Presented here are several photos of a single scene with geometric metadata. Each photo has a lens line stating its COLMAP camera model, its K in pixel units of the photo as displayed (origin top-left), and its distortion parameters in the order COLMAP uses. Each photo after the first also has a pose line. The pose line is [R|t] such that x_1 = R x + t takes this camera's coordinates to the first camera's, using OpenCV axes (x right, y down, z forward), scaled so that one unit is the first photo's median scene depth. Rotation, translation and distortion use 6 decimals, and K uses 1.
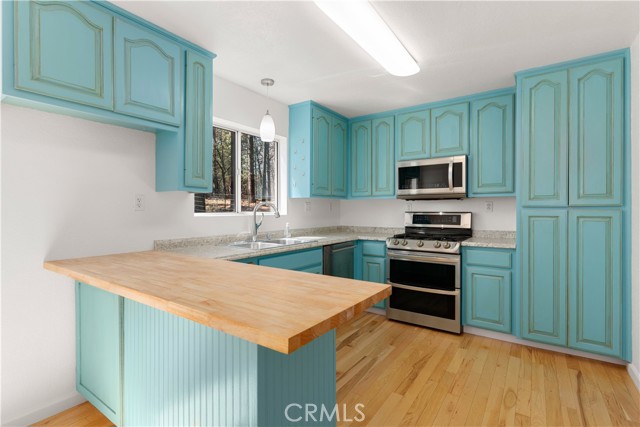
lens RADIAL K [[308.4, 0, 316.9], [0, 308.4, 211.0], [0, 0, 1]] dist [-0.004115, 0.001686]
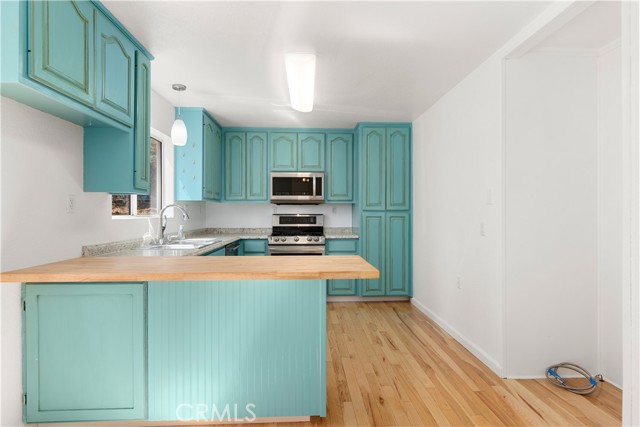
lens RADIAL K [[329.0, 0, 320.3], [0, 329.0, 214.4], [0, 0, 1]] dist [-0.005313, -0.000004]
pose [[0.787289, -0.002157, 0.616580, -0.476122], [0.001519, 0.999998, 0.001559, 0.002189], [-0.616582, -0.000291, 0.787291, -0.148818]]
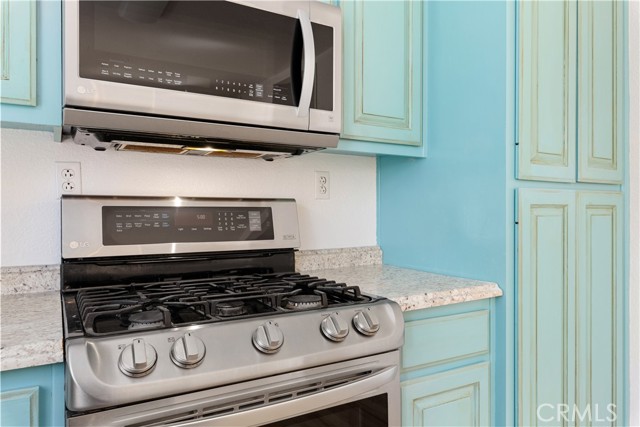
lens RADIAL K [[467.3, 0, 322.2], [0, 467.3, 210.2], [0, 0, 1]] dist [0.011102, -0.009955]
pose [[0.386201, -0.002248, 0.922412, 0.054461], [0.003947, 0.999992, 0.000784, 0.019304], [-0.922406, 0.003338, 0.386207, 0.936491]]
